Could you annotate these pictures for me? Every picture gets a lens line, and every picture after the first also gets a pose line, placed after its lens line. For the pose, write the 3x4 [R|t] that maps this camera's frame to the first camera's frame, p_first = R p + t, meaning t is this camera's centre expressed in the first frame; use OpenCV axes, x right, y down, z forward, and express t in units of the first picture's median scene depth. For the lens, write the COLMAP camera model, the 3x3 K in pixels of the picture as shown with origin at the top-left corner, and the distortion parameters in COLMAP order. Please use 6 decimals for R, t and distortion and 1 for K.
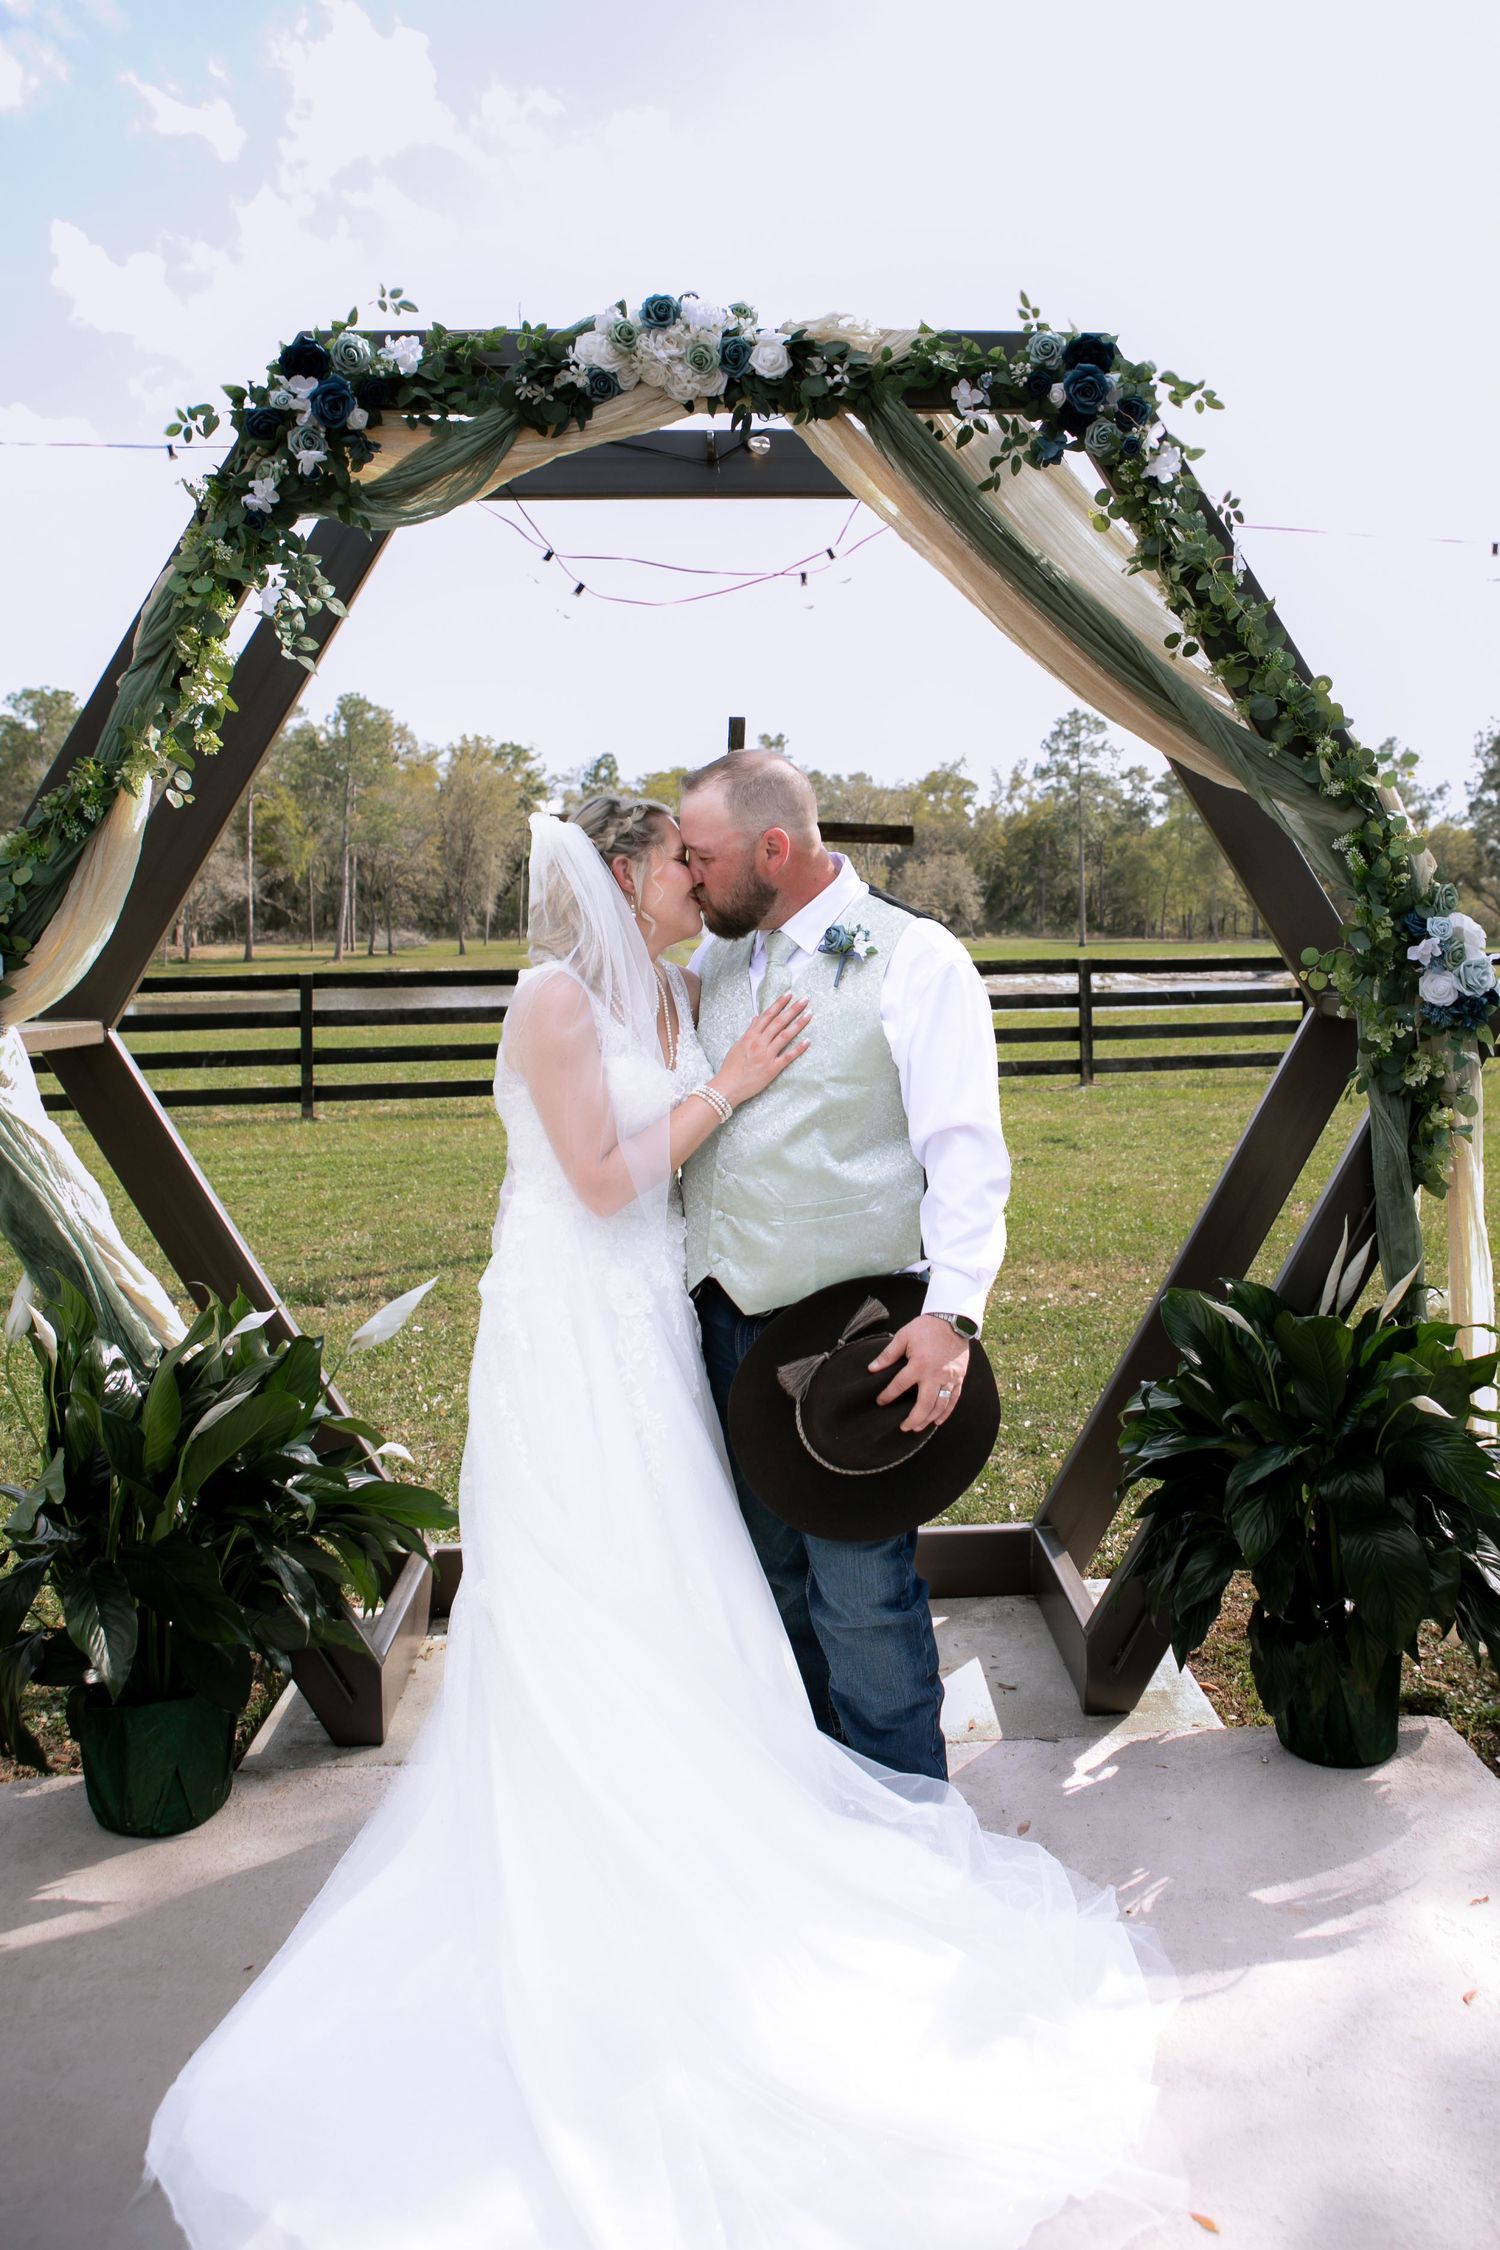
lens RADIAL K [[1898.3, 0, 859.3], [0, 1898.3, 955.9], [0, 0, 1]] dist [-0.094075, 0.000092]
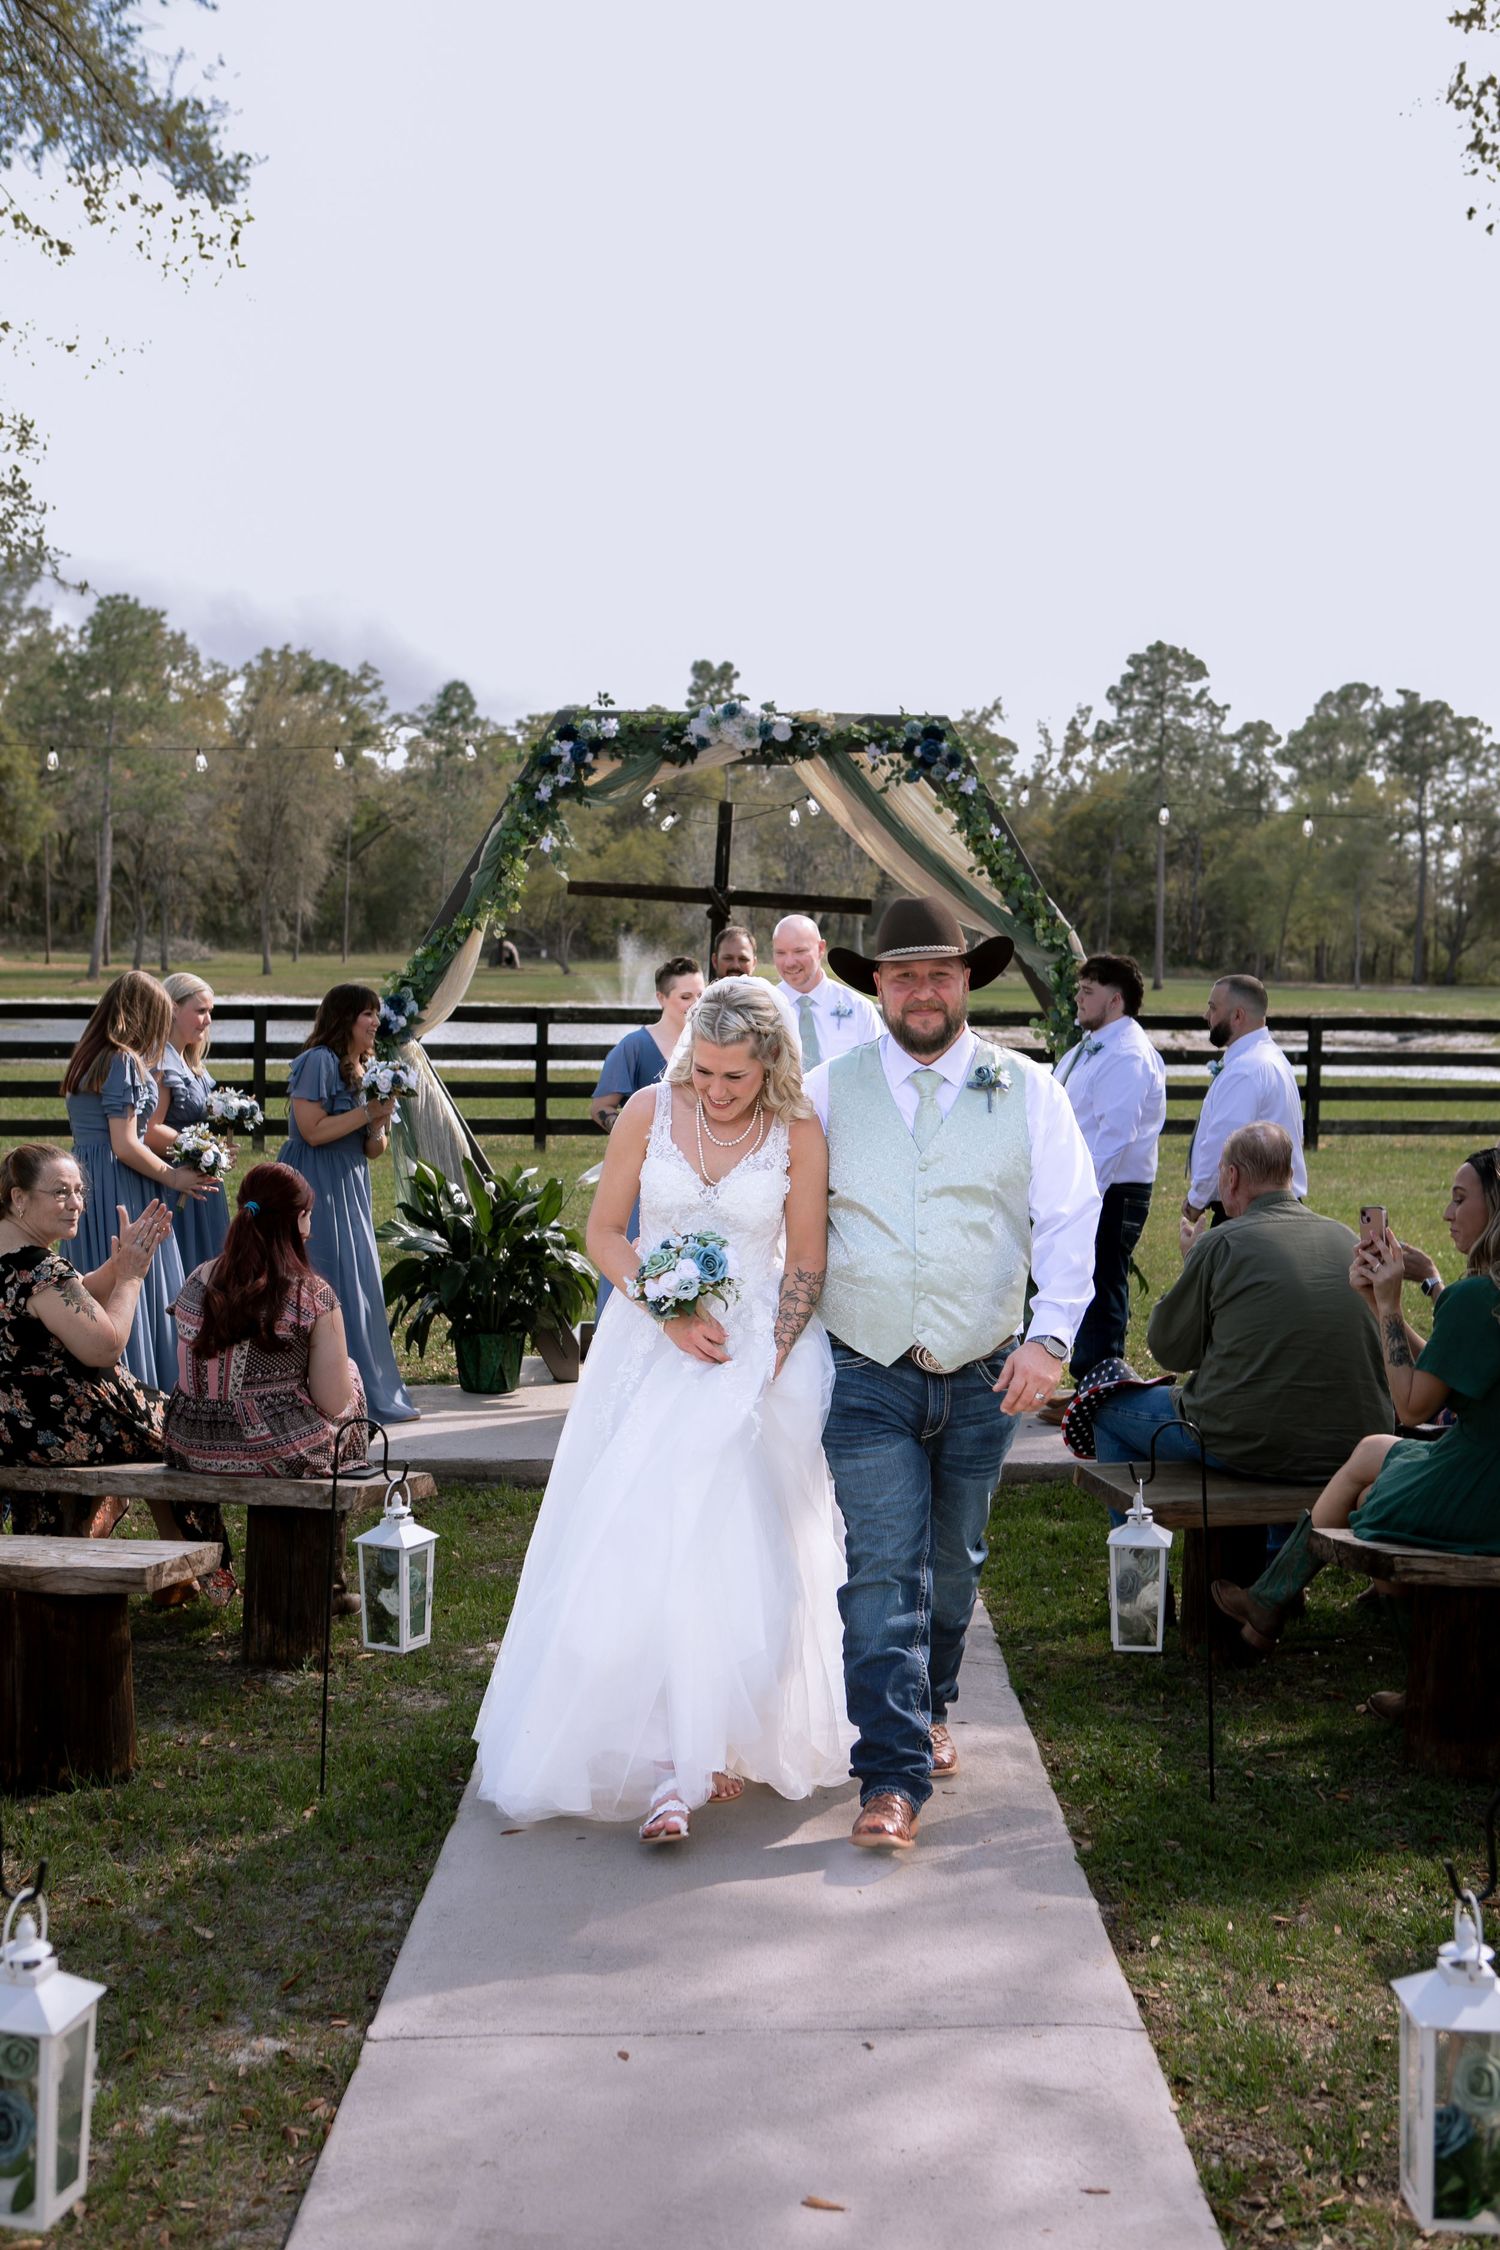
lens RADIAL K [[3209.4, 0, 698.0], [0, 3209.4, 1126.7], [0, 0, 1]] dist [0.170583, 0.003454]
pose [[0.998630, 0.030726, -0.042349, 0.024331], [-0.028843, 0.998598, 0.044379, -0.031203], [0.043653, -0.043097, 0.998117, -2.561278]]
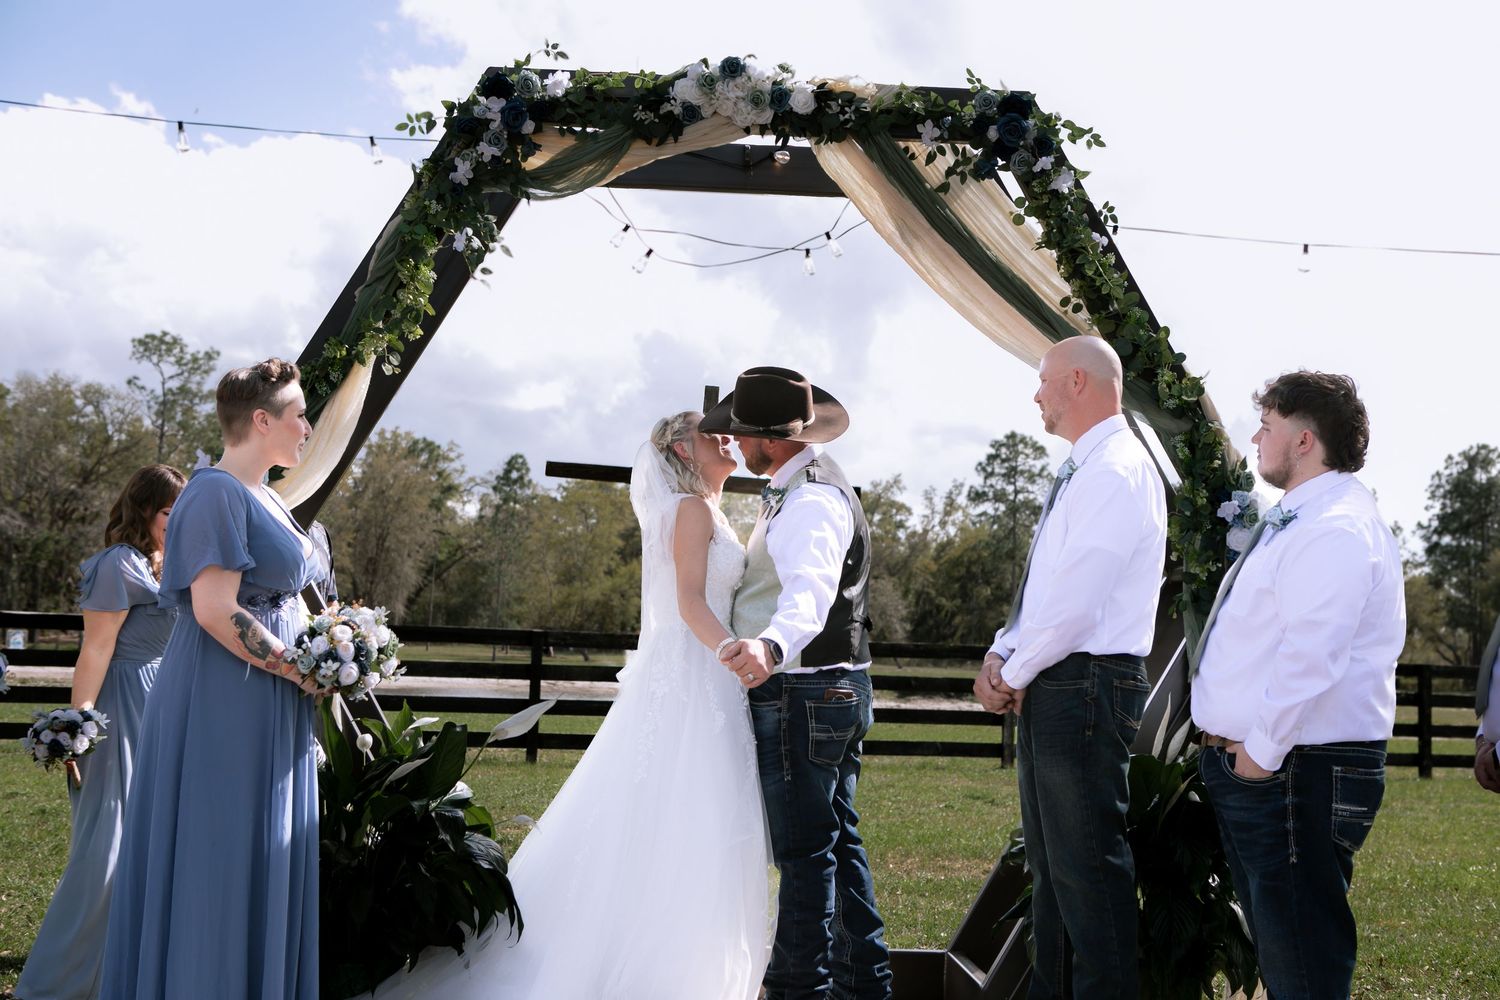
lens RADIAL K [[2046.9, 0, 750.0], [0, 2046.9, 500.0], [0, 0, 1]] dist [0.002193, 0.016493]
pose [[0.998866, 0.045170, -0.015047, -0.048968], [-0.046411, 0.994283, -0.096159, 0.154528], [0.010618, 0.096749, 0.995252, -0.582856]]
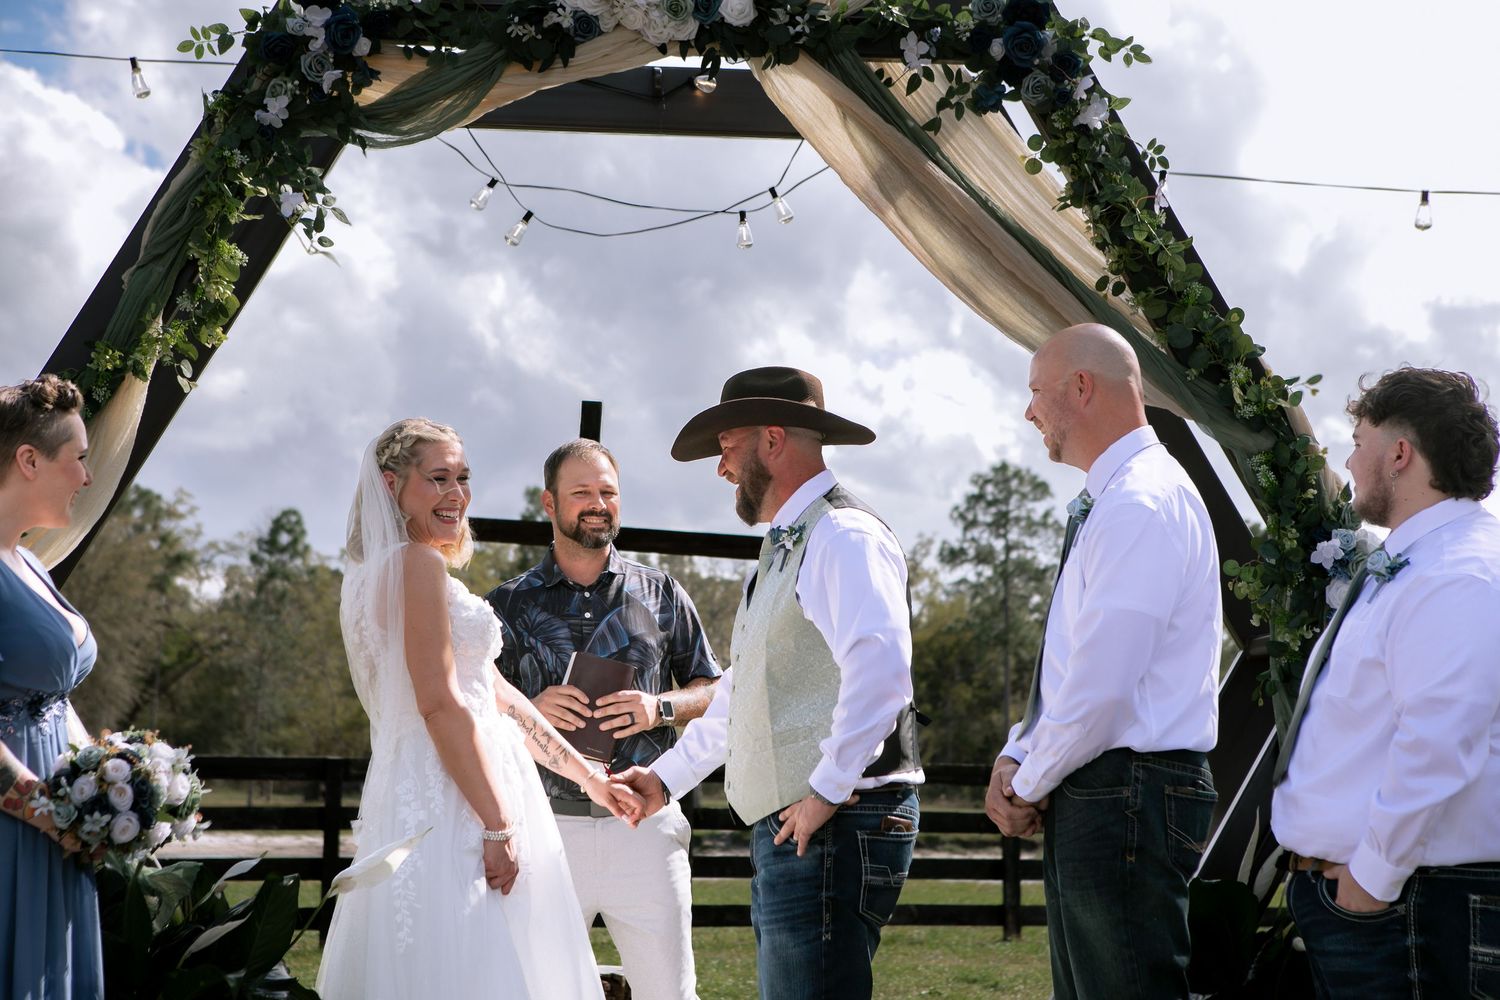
lens RADIAL K [[2992.3, 0, 747.2], [0, 2992.3, 519.2], [0, 0, 1]] dist [0.221129, -0.006864]
pose [[0.999244, 0.027074, 0.027905, -0.080655], [-0.023734, 0.993225, -0.113758, 0.175293], [-0.030796, 0.113010, 0.993116, -0.698805]]
